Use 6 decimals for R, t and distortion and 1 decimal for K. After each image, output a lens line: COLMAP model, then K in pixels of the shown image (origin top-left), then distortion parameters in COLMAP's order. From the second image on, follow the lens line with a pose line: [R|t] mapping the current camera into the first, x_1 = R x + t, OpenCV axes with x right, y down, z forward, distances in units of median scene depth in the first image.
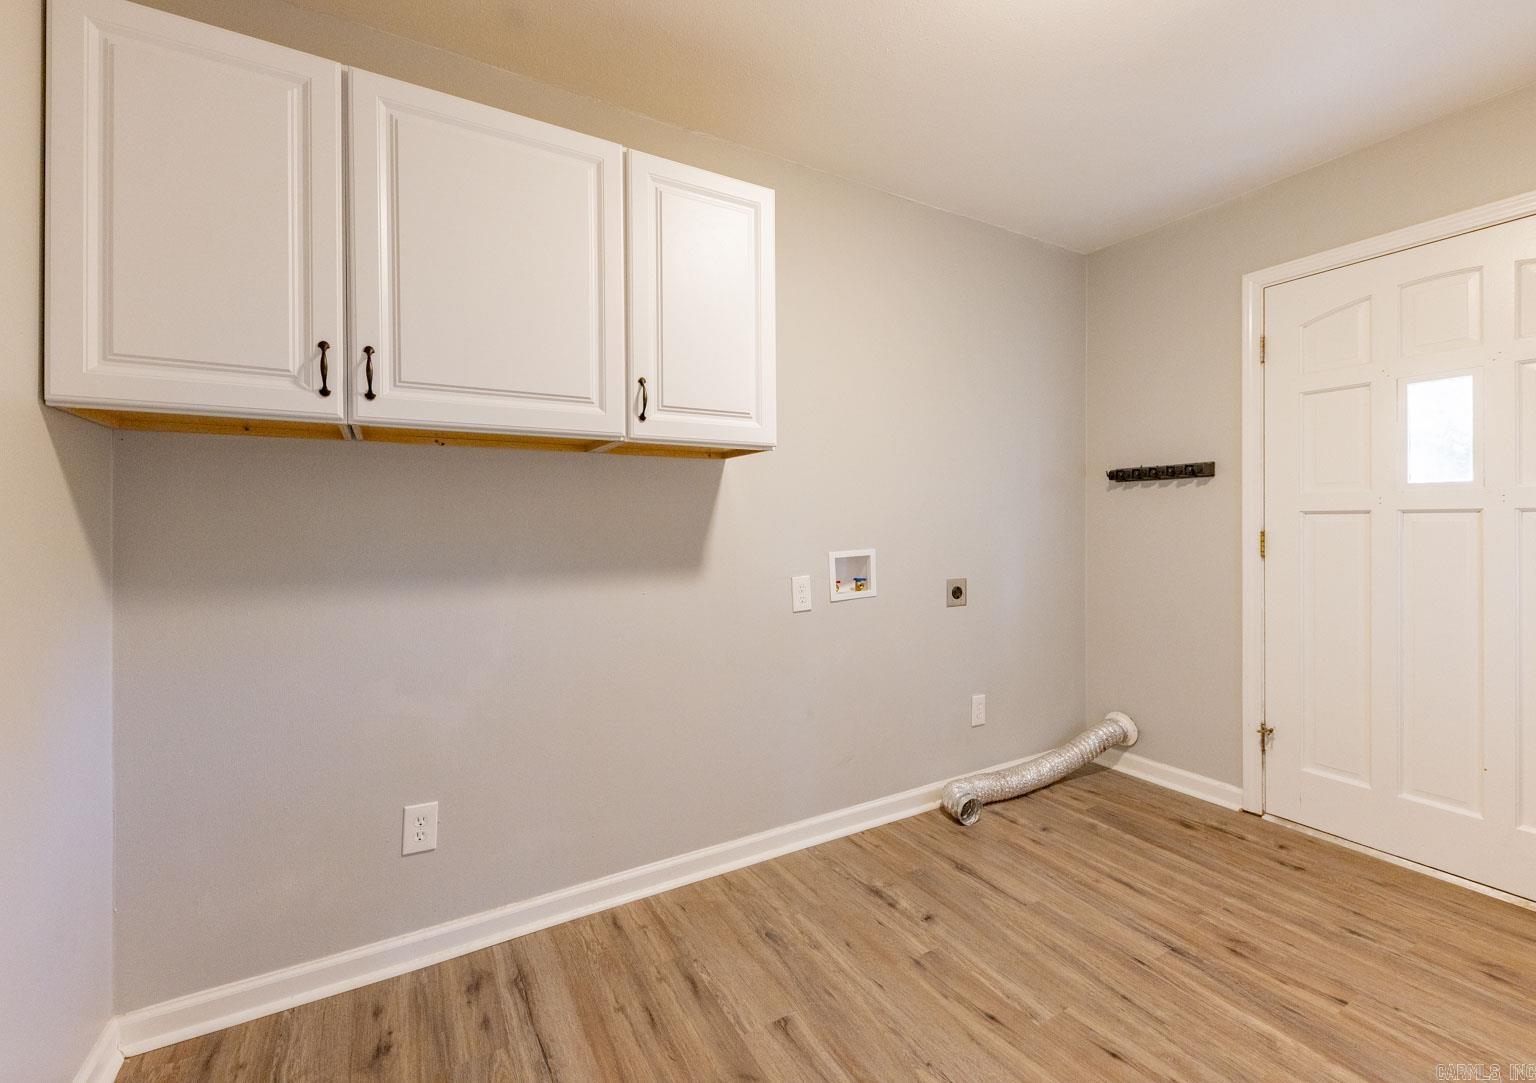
lens RADIAL K [[634.4, 0, 744.9], [0, 634.4, 517.6], [0, 0, 1]] dist [0.011324, 0.000151]
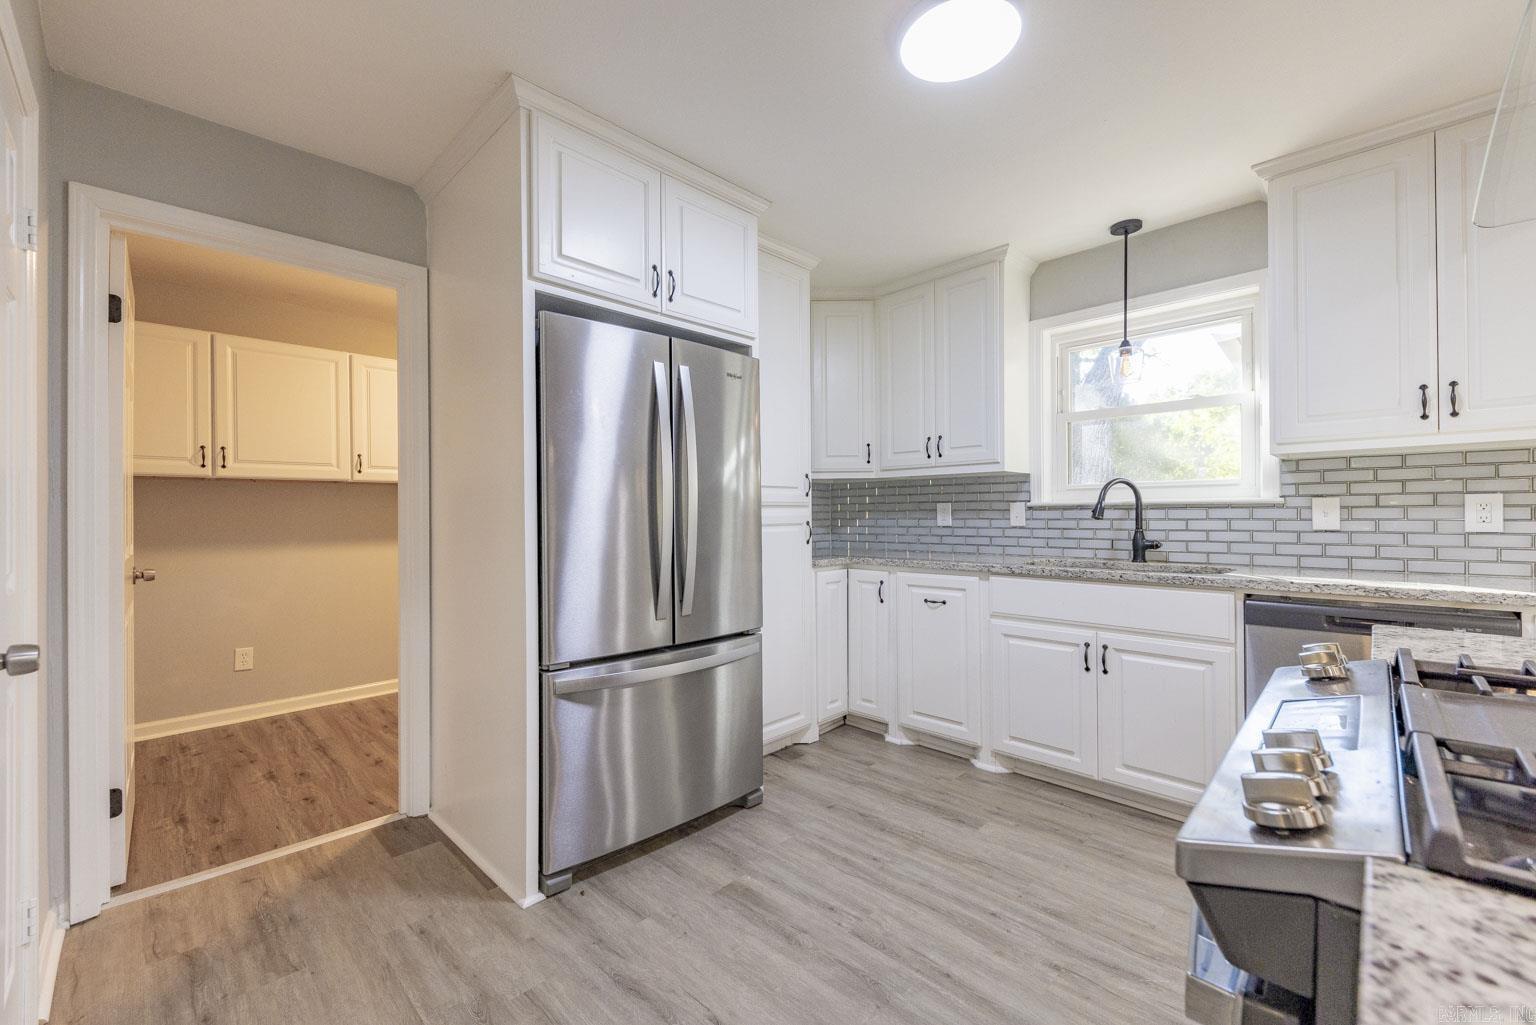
lens RADIAL K [[621.7, 0, 762.2], [0, 621.7, 513.4], [0, 0, 1]] dist [0.003696, -0.000645]
pose [[0.962682, -0.003905, 0.270608, 0.765429], [0.003965, 0.999992, 0.000327, -0.001771], [-0.270607, 0.000758, 0.962690, -1.887916]]
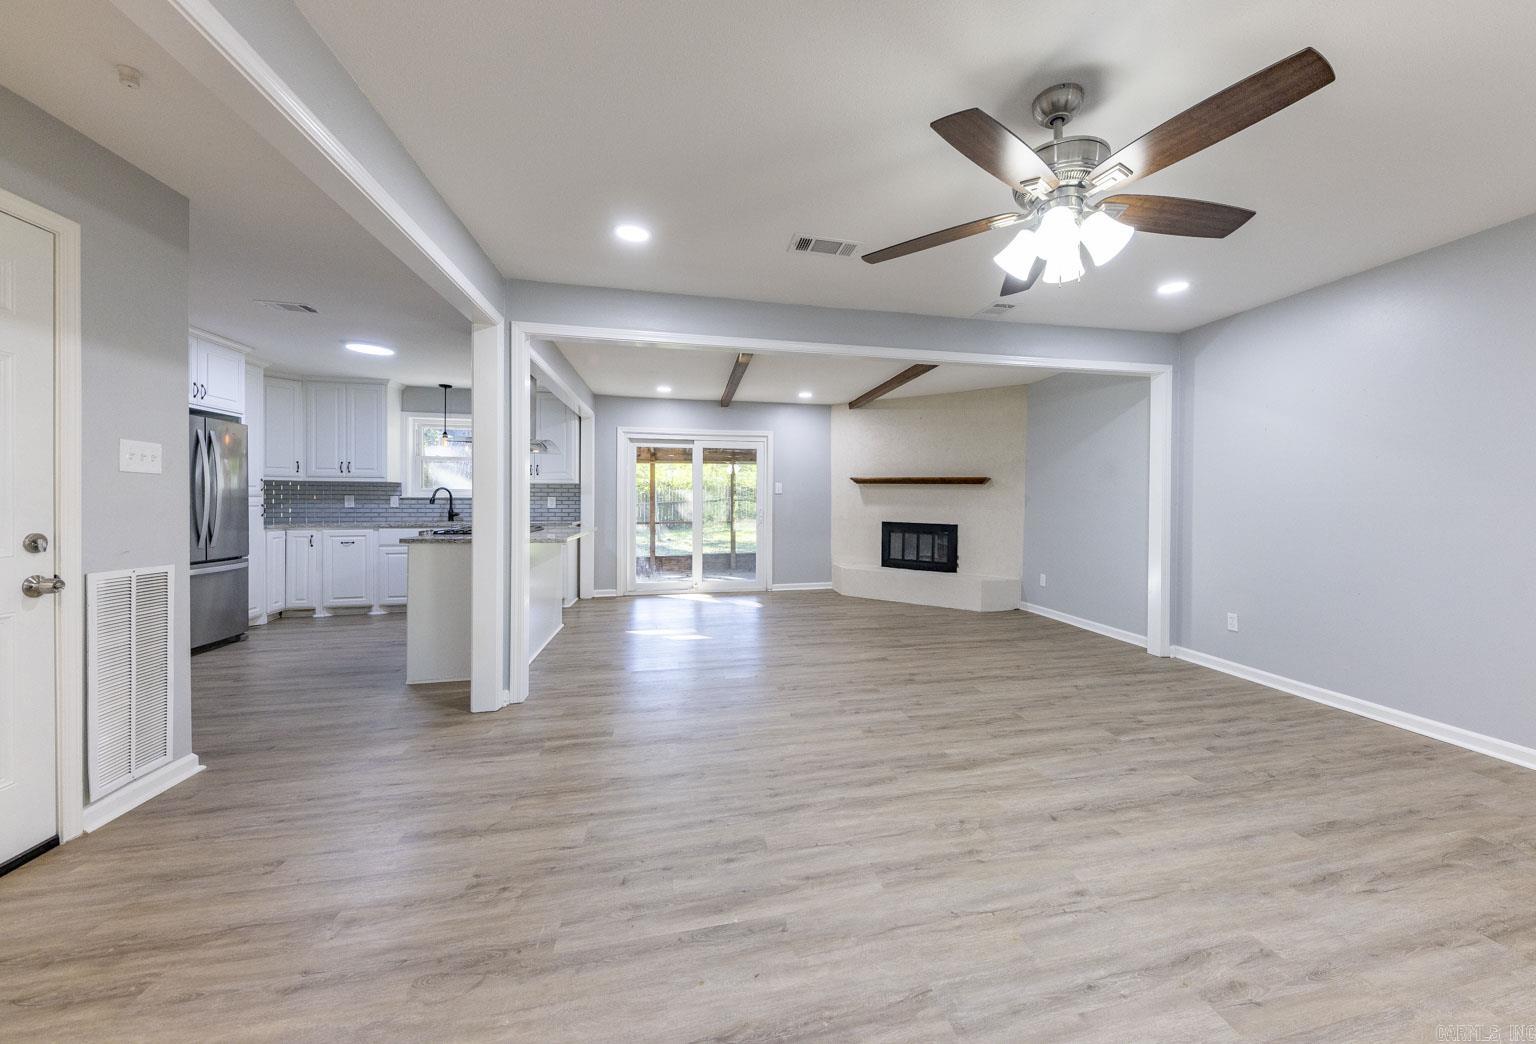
lens RADIAL K [[556.5, 0, 814.6], [0, 556.5, 504.0], [0, 0, 1]] dist [0.004570, -0.001436]
pose [[0.268700, 0.000110, 0.963224, -1.093263], [-0.007133, 0.999973, 0.001875, -0.006761], [-0.963197, -0.007375, 0.268694, -4.363835]]
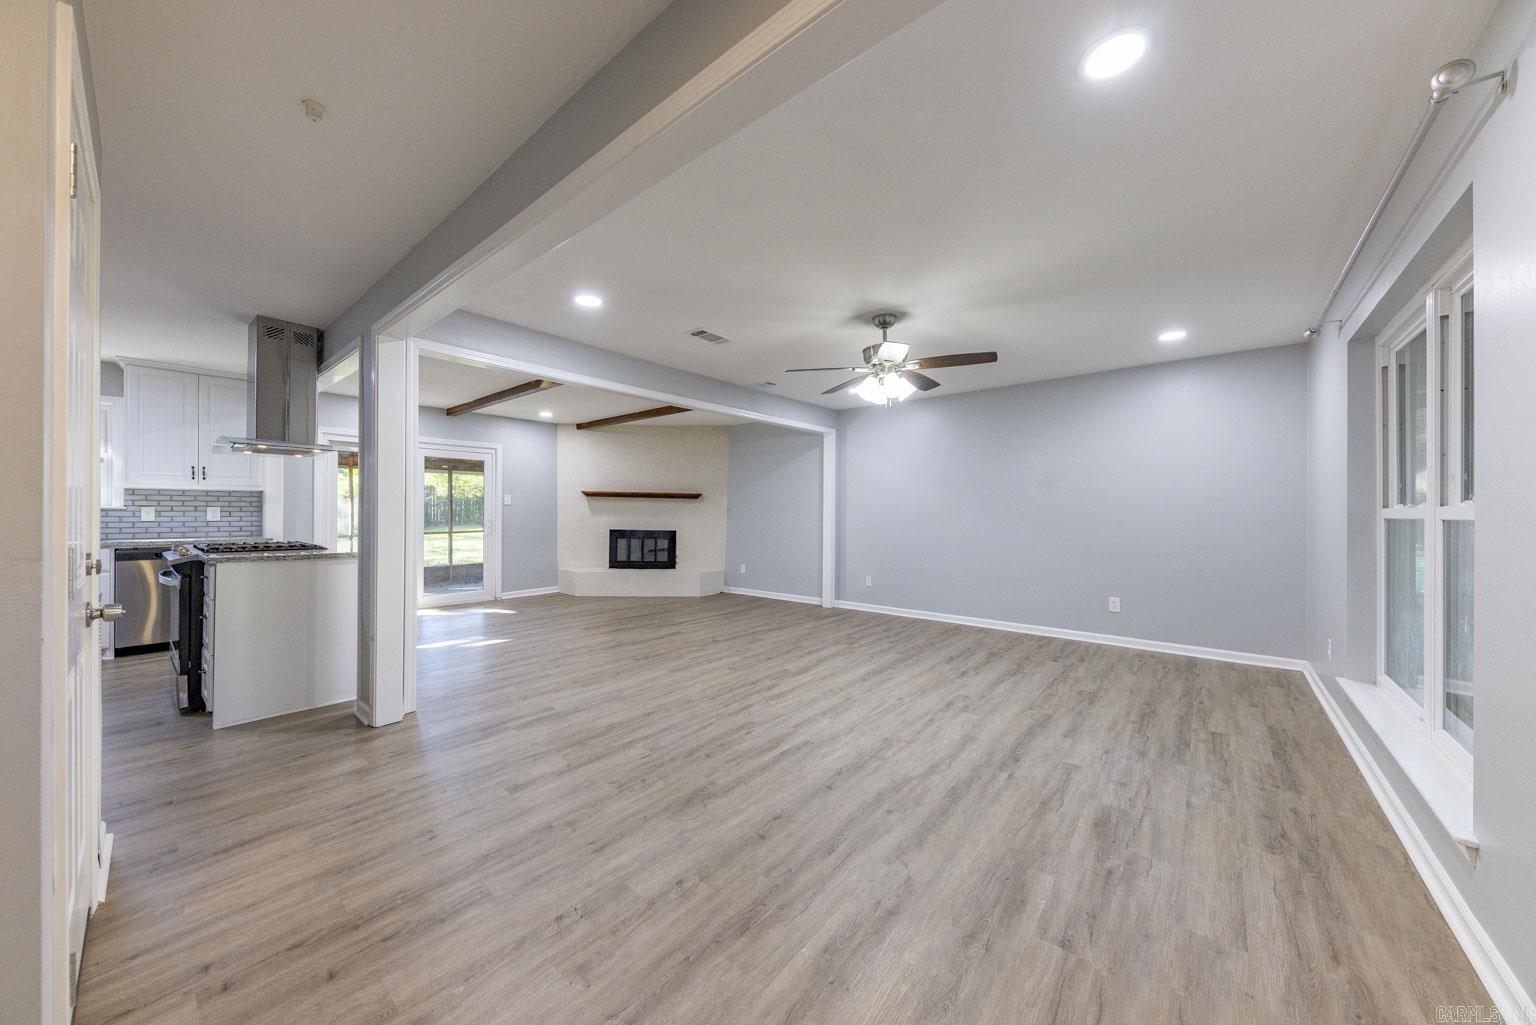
lens RADIAL K [[525.8, 0, 762.6], [0, 525.8, 511.9], [0, 0, 1]] dist [0.005739, -0.001132]
pose [[-0.353084, 0.003118, 0.935586, -1.822667], [-0.004076, 0.999980, -0.004870, -0.007663], [-0.935583, -0.005533, -0.353064, -3.129610]]
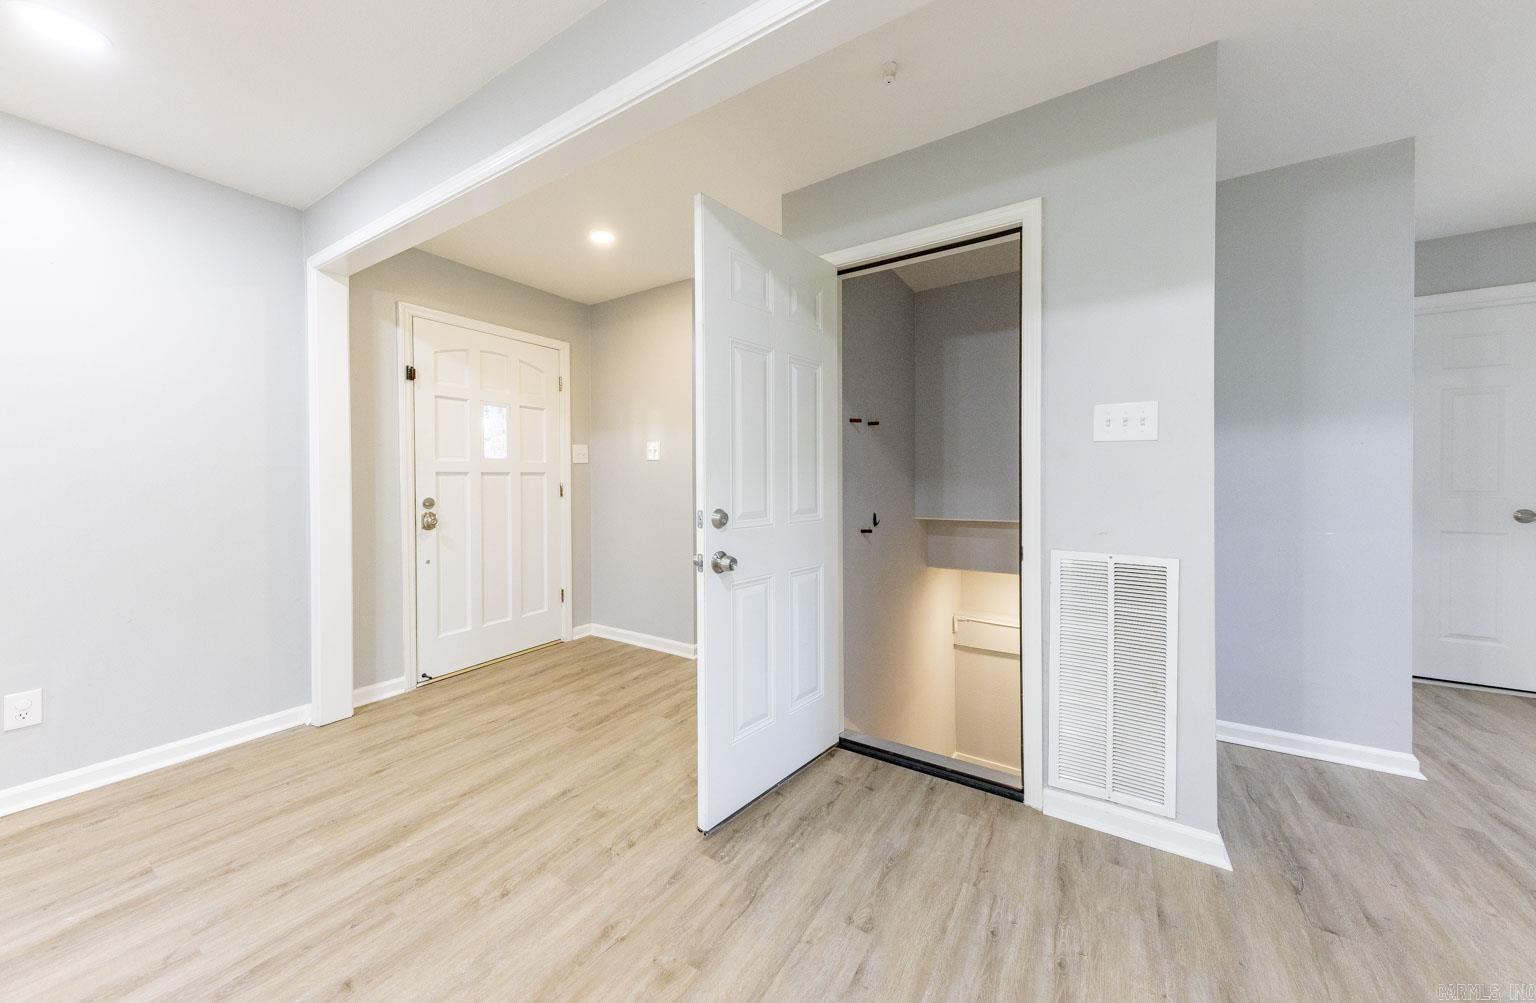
lens RADIAL K [[529.0, 0, 776.1], [0, 529.0, 486.7], [0, 0, 1]] dist [0.002406, -0.000277]
pose [[0.485579, 0.011899, -0.874112, 0.618412], [0.005608, 0.999844, 0.016726, 0.003874], [0.874175, -0.013024, 0.485437, -3.419018]]
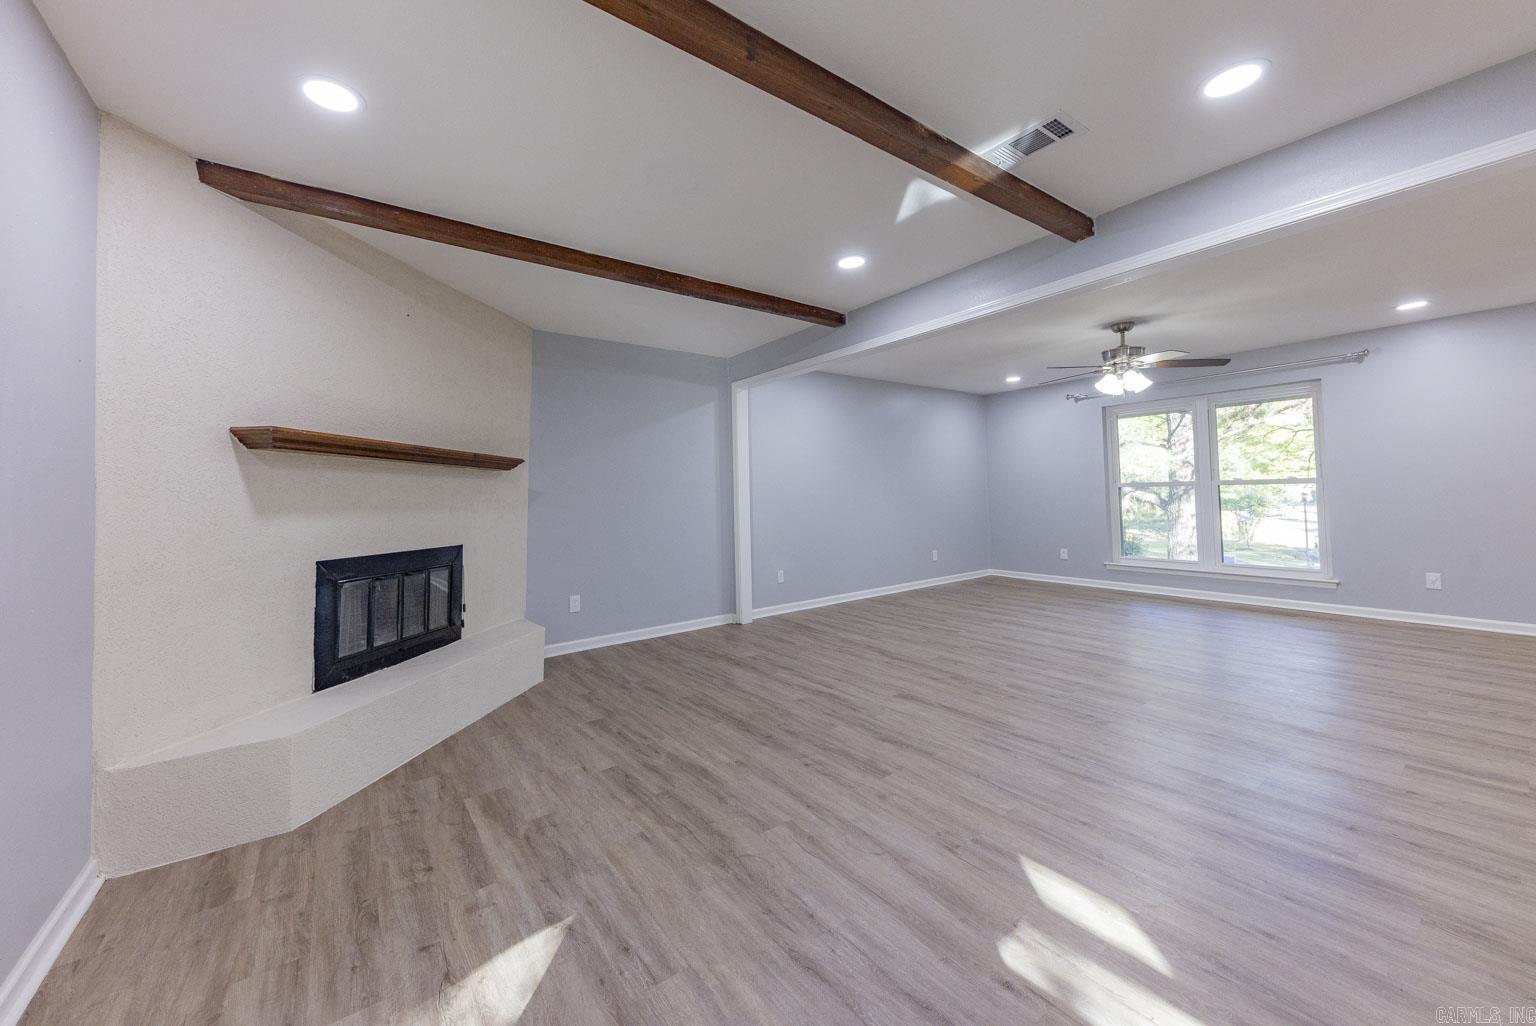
lens RADIAL K [[564.0, 0, 752.2], [0, 564.0, 476.9], [0, 0, 1]] dist [0.010252, -0.002890]
pose [[-0.992486, 0.022880, -0.120199, 2.843026], [0.026918, 0.999123, -0.032084, -0.017574], [0.119359, -0.035078, -0.992231, -1.588709]]
